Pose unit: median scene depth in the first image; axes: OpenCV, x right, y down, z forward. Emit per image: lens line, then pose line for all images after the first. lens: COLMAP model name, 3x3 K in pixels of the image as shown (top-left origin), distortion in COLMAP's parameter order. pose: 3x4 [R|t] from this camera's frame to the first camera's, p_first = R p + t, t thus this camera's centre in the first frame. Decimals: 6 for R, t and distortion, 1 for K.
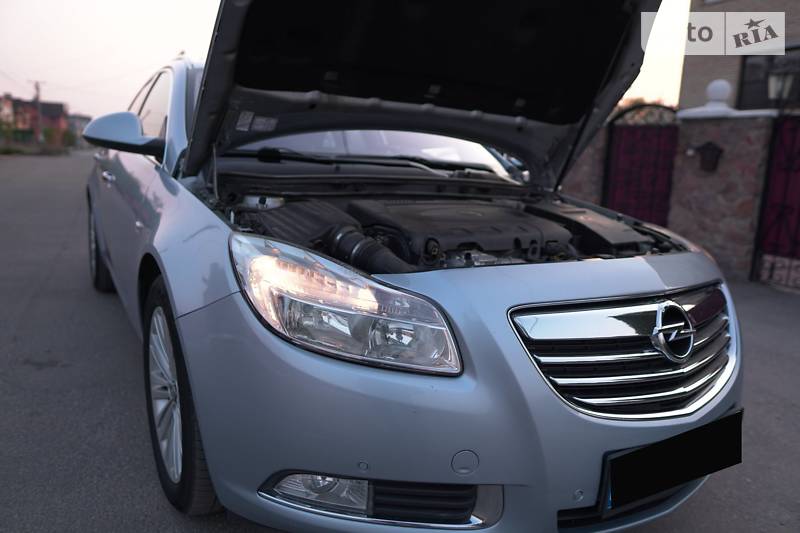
lens RADIAL K [[558.3, 0, 396.8], [0, 558.3, 269.3], [0, 0, 1]] dist [-0.090428, 0.046281]
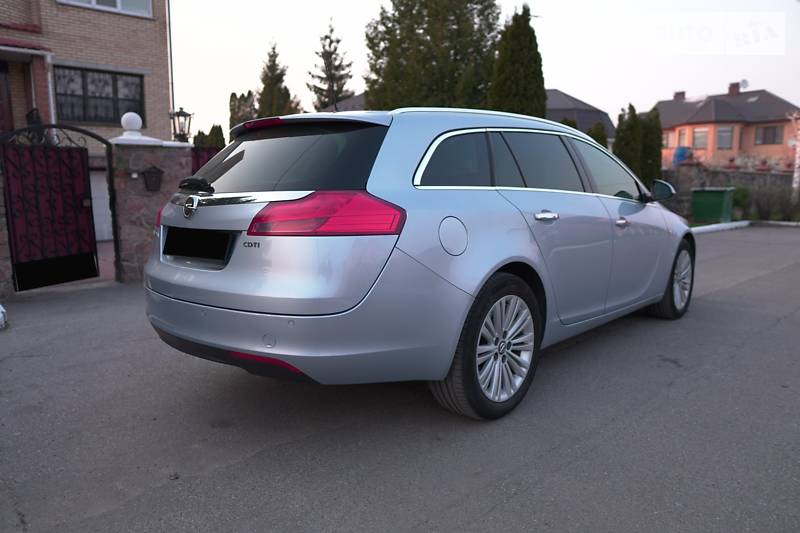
lens RADIAL K [[558.3, 0, 400.6], [0, 558.3, 272.0], [0, 0, 1]] dist [-0.090428, 0.046281]
pose [[-0.287157, -0.180857, 0.940655, -0.739027], [0.186725, 0.952606, 0.240157, -0.201557], [-0.939508, 0.244606, -0.239777, 0.837392]]
